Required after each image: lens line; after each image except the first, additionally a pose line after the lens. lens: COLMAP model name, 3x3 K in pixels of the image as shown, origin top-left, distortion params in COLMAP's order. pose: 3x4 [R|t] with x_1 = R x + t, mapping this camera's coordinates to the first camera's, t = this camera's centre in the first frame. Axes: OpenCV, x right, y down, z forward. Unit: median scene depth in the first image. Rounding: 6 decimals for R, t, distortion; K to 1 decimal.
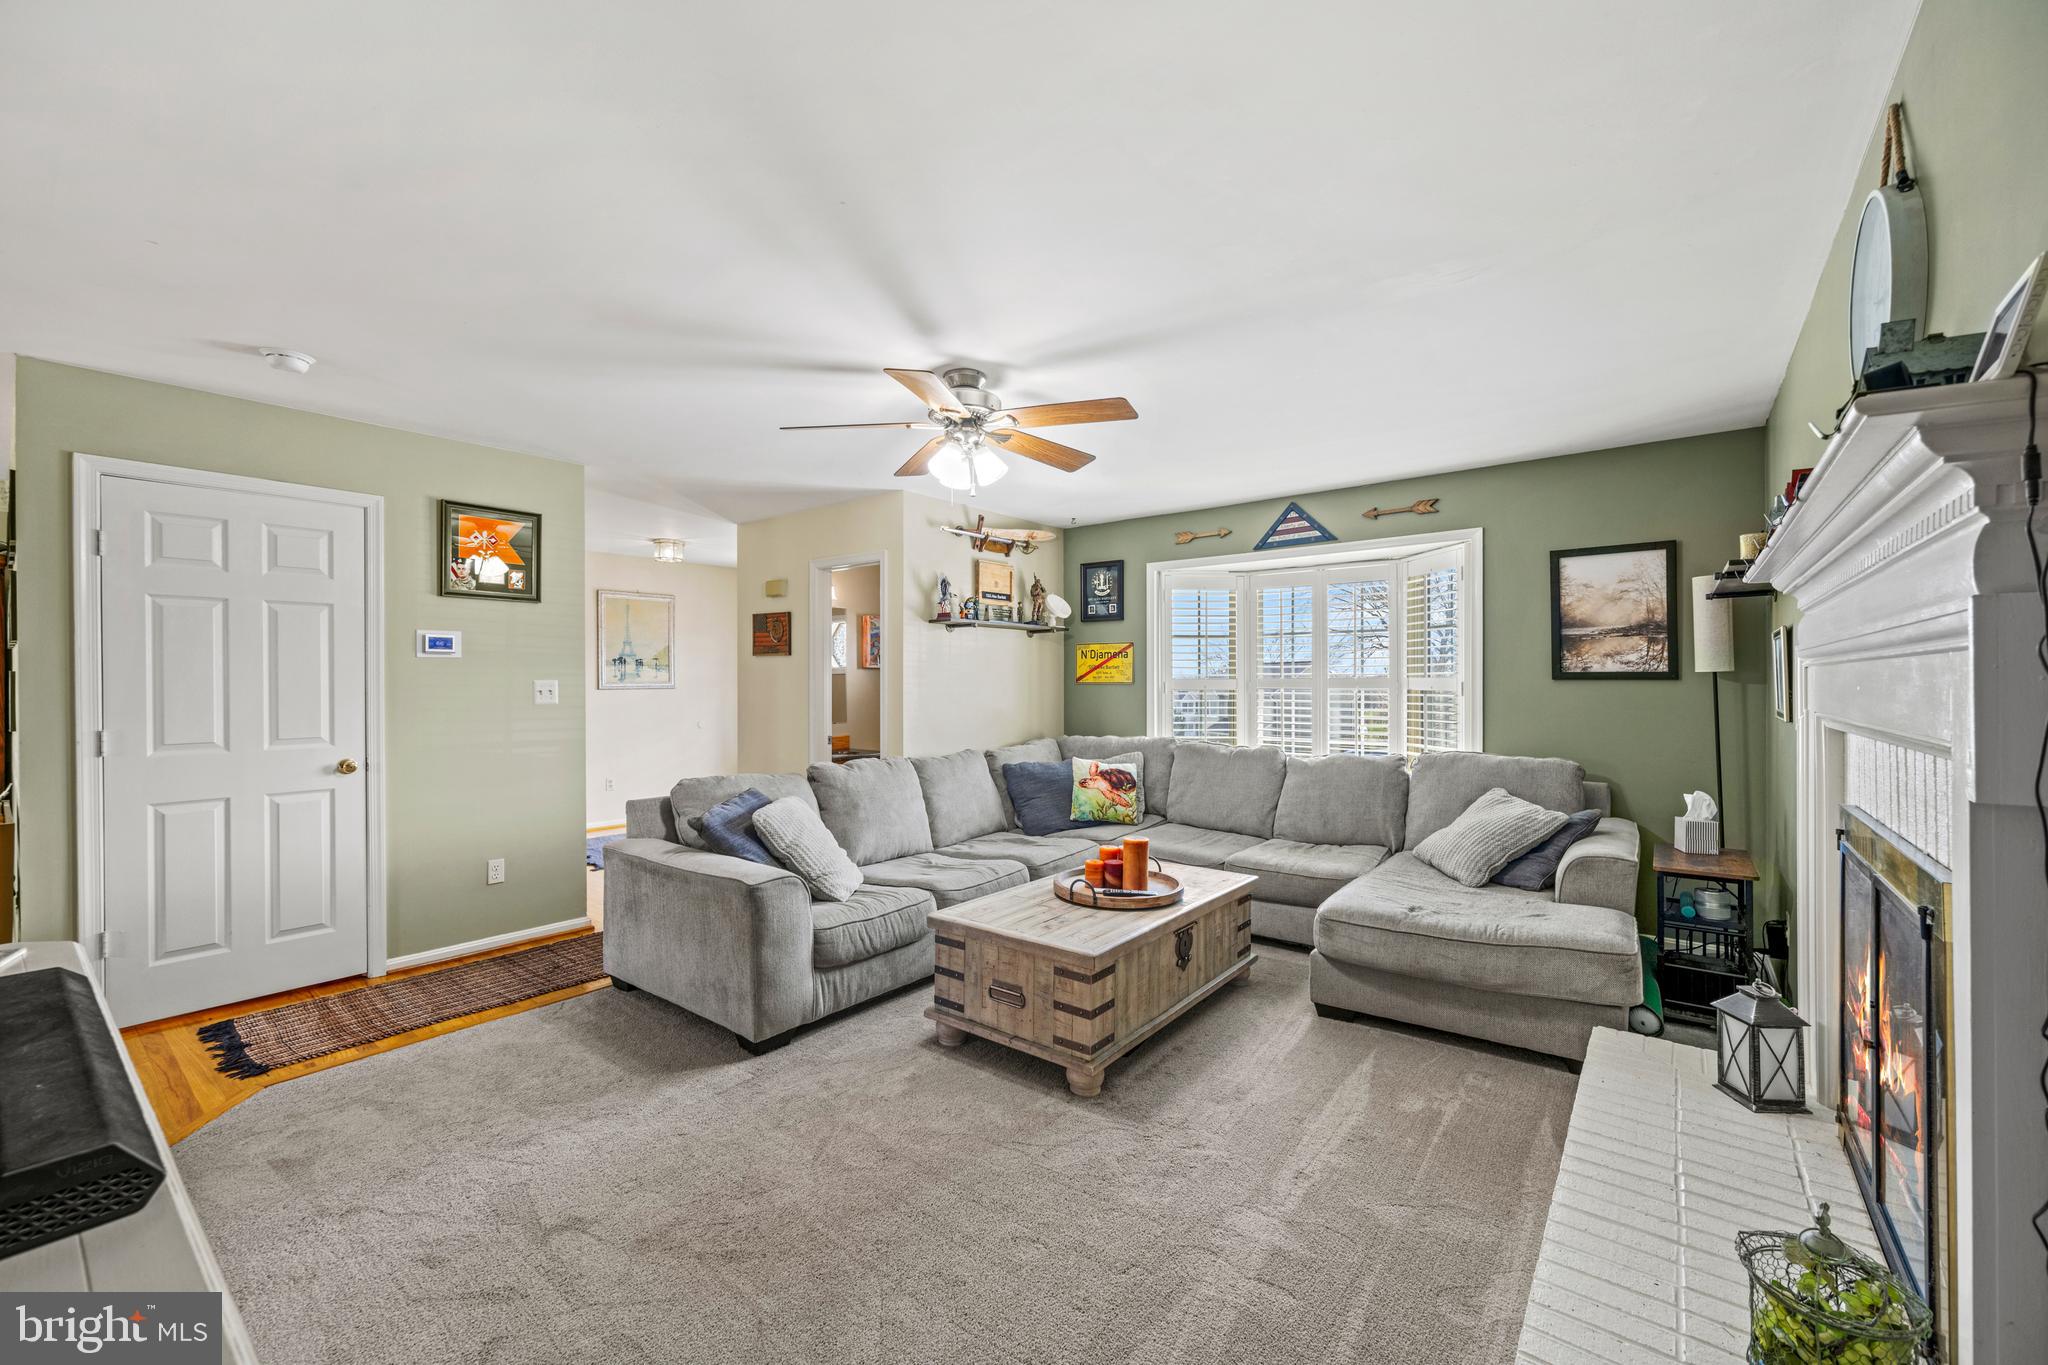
lens RADIAL K [[816.8, 0, 1024.0], [0, 816.8, 682.5], [0, 0, 1]] dist [-0.000377, -0.000047]
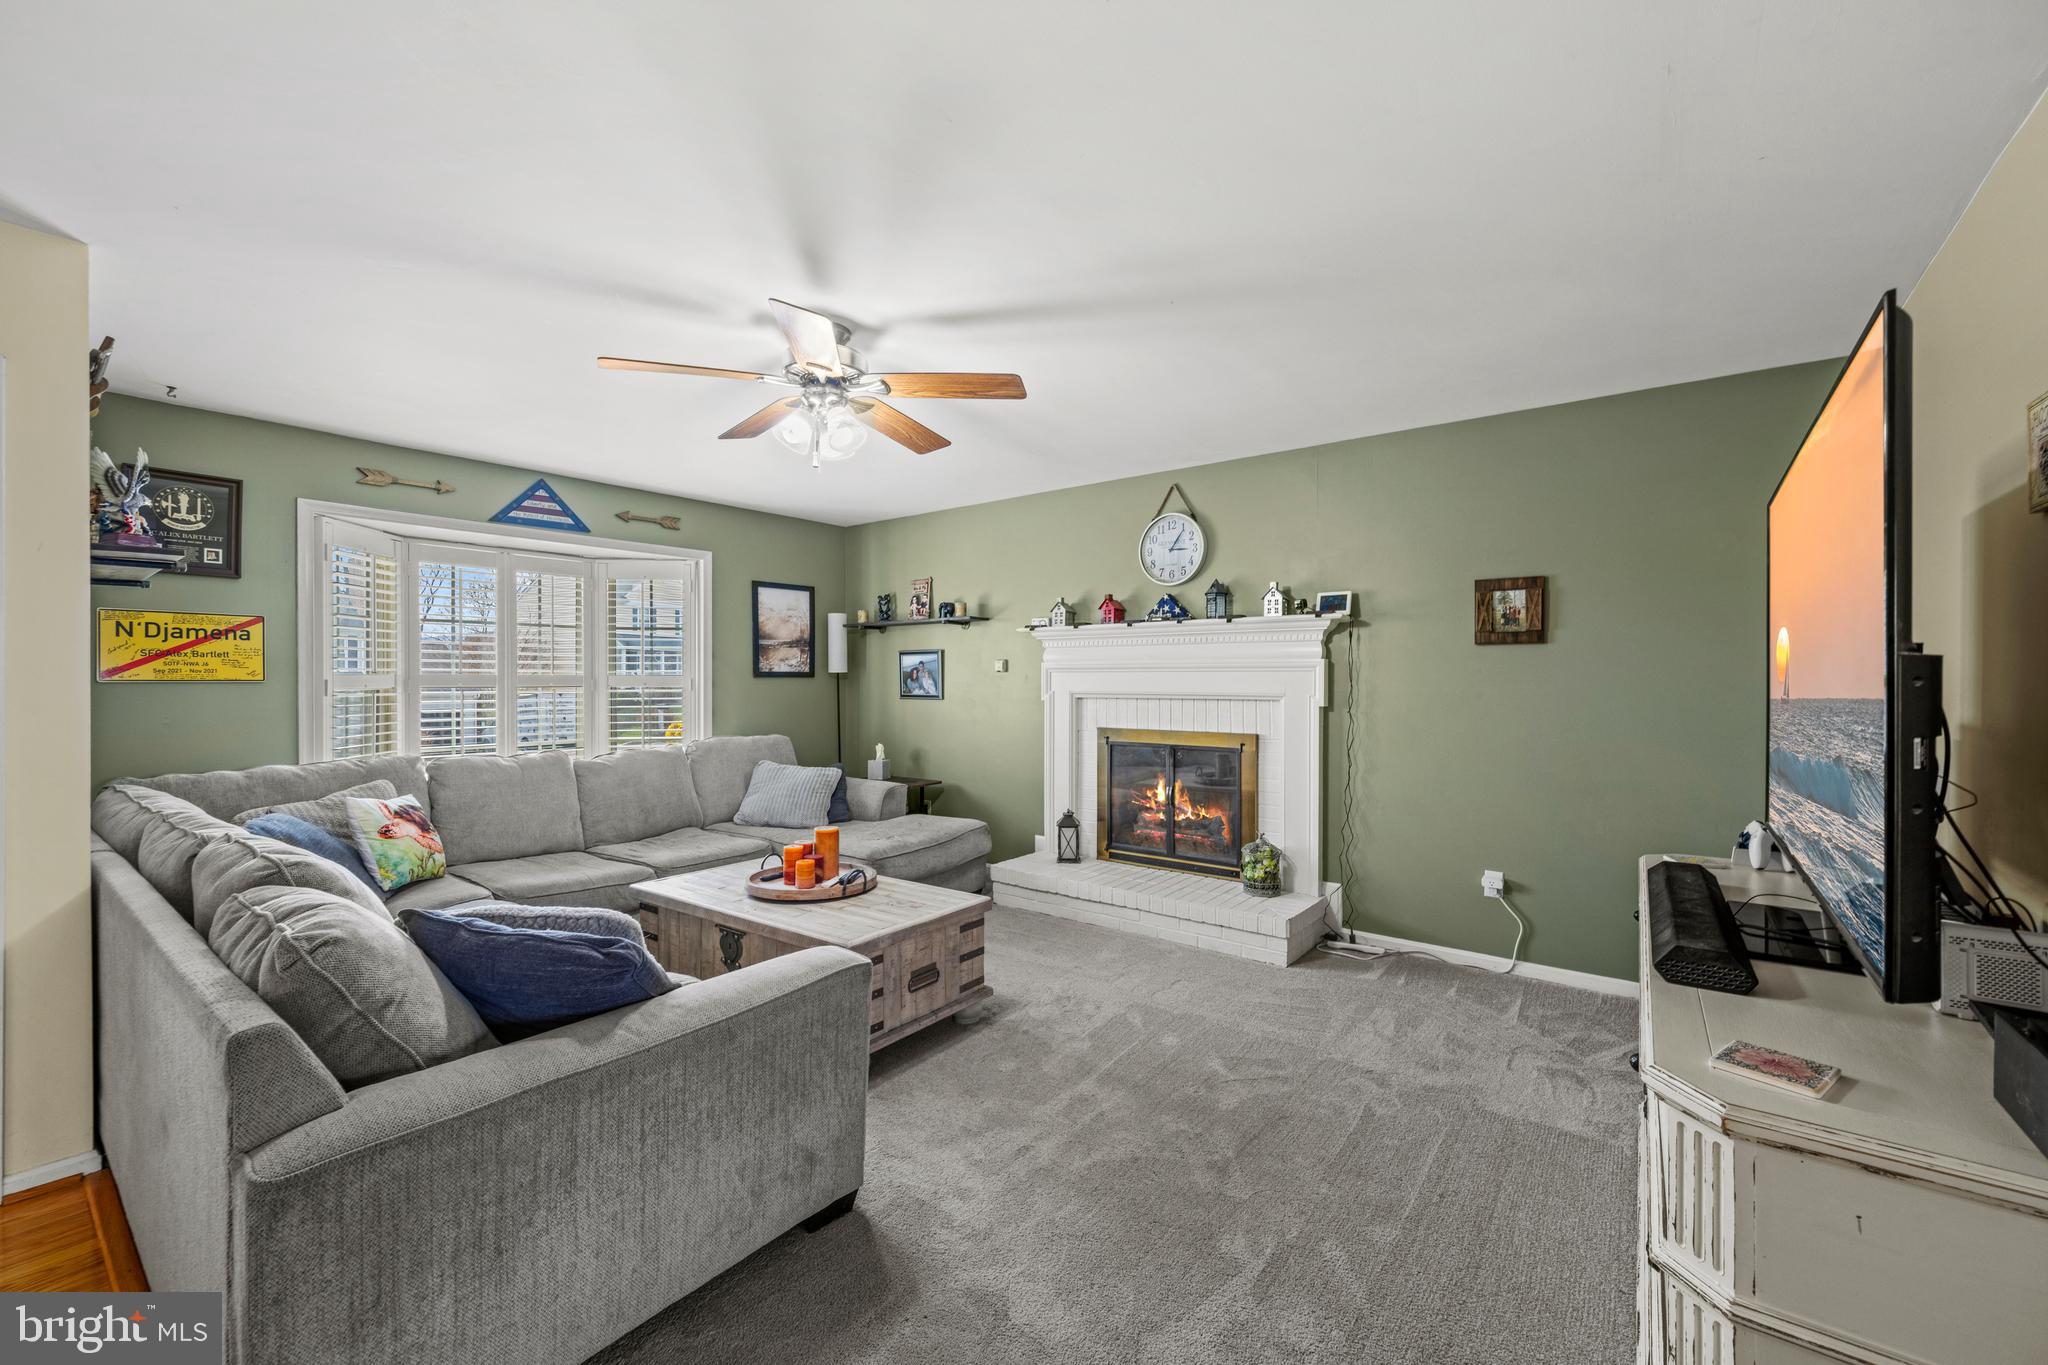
lens RADIAL K [[816.8, 0, 1024.0], [0, 816.8, 682.5], [0, 0, 1]] dist [-0.000377, -0.000047]
pose [[-0.015282, -0.004942, 0.999871, -0.695689], [0.001192, 0.999987, 0.004961, -0.000693], [-0.999883, 0.001268, -0.015276, 0.580188]]
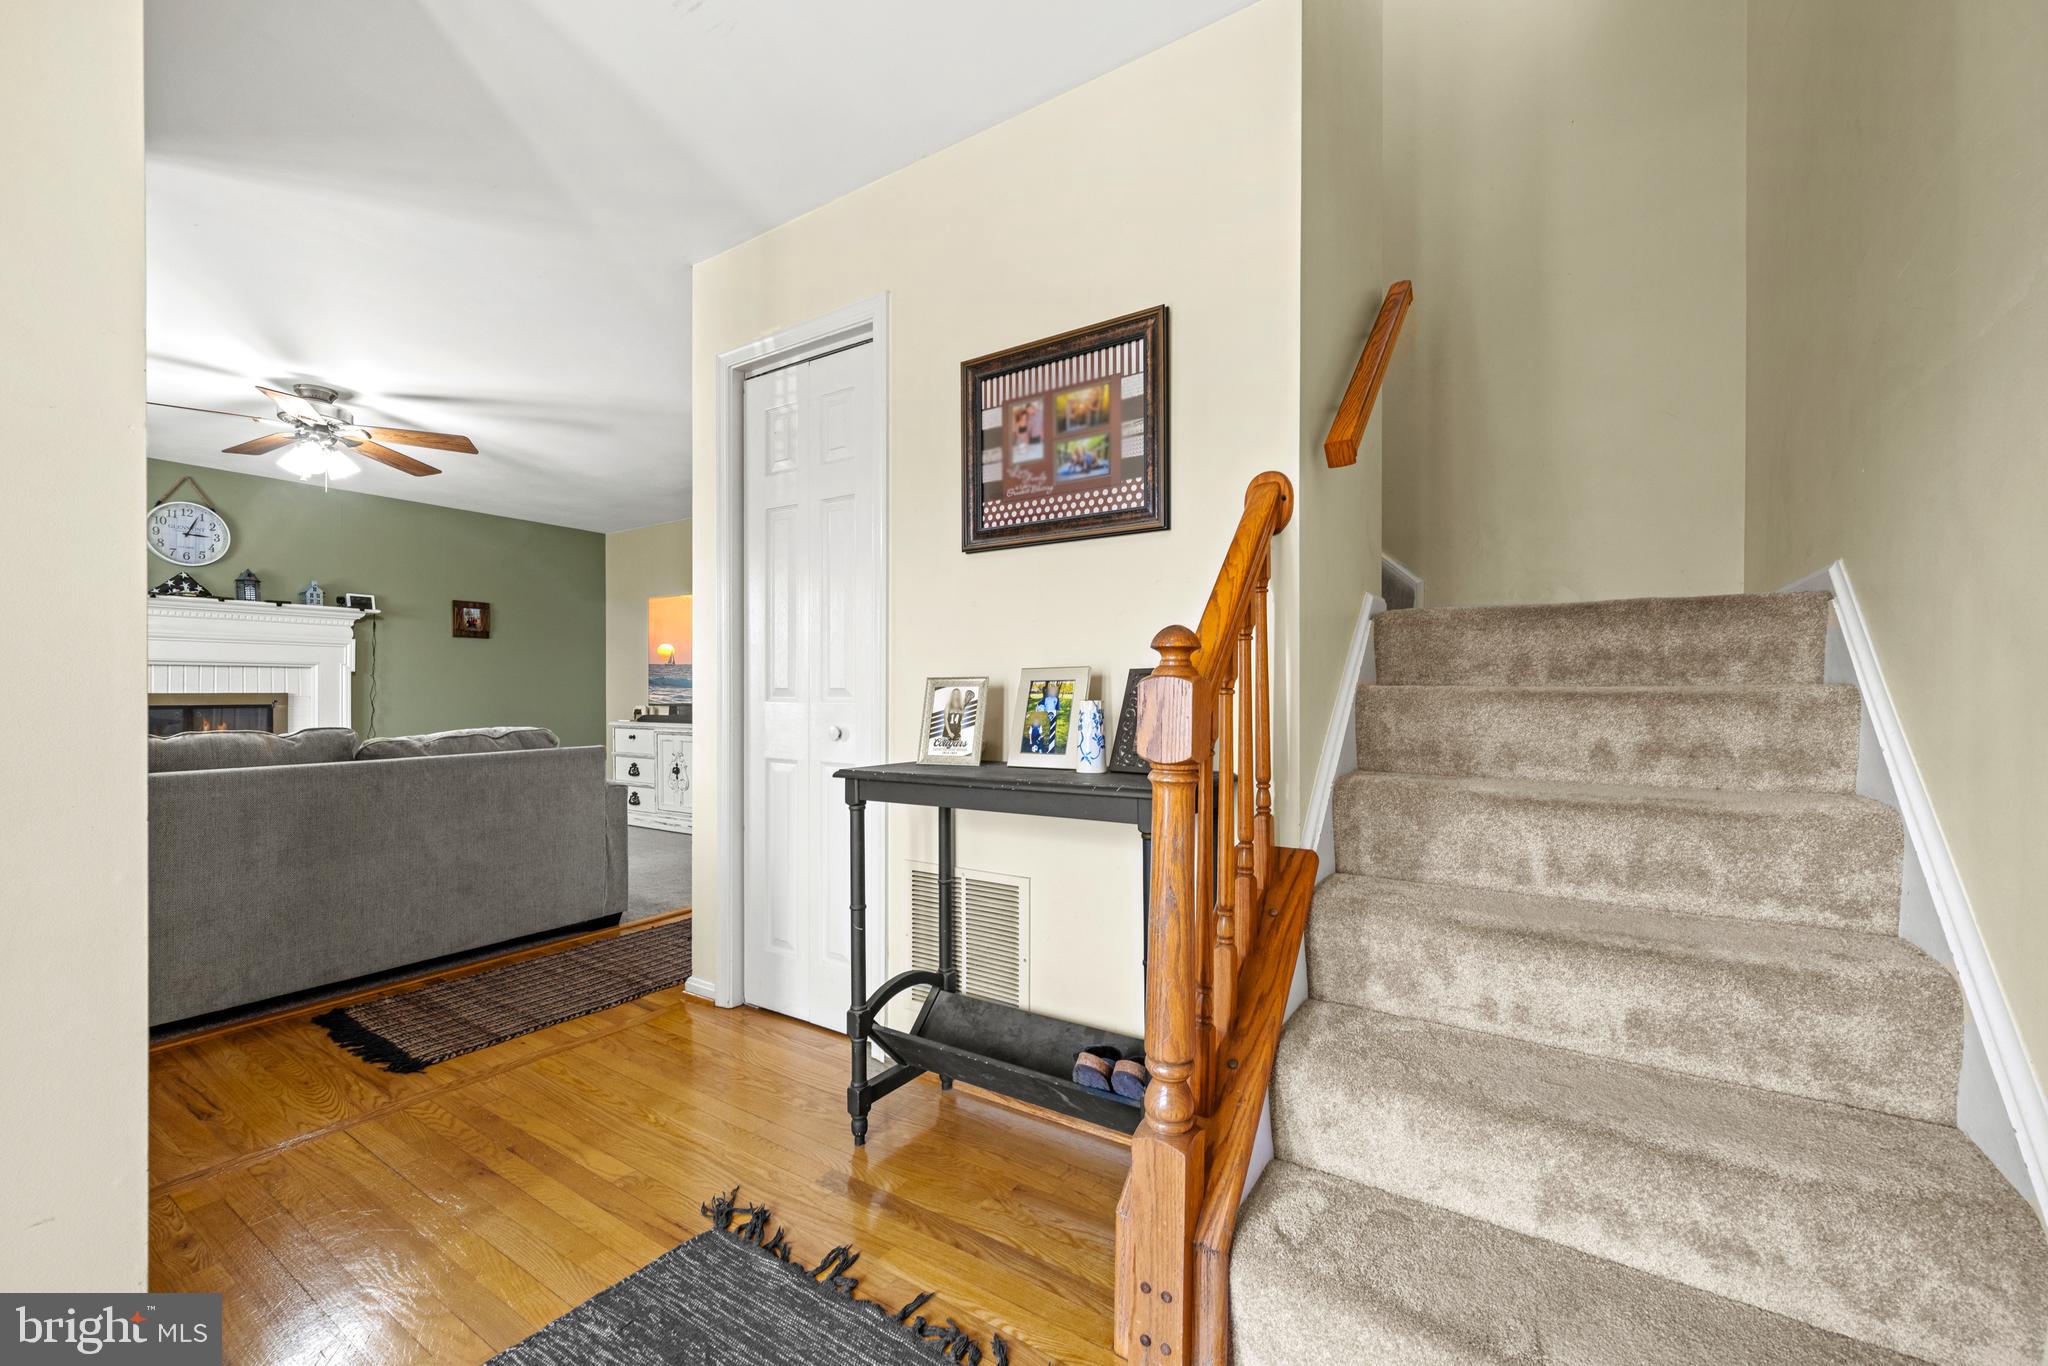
lens RADIAL K [[820.8, 0, 1018.8], [0, 820.8, 693.5], [0, 0, 1]] dist [-0.000838, -0.000044]
pose [[-0.995956, -0.000033, -0.089840, -0.762295], [-0.000603, 0.999980, 0.006323, 0.063369], [0.089838, 0.006351, -0.995936, 1.761994]]
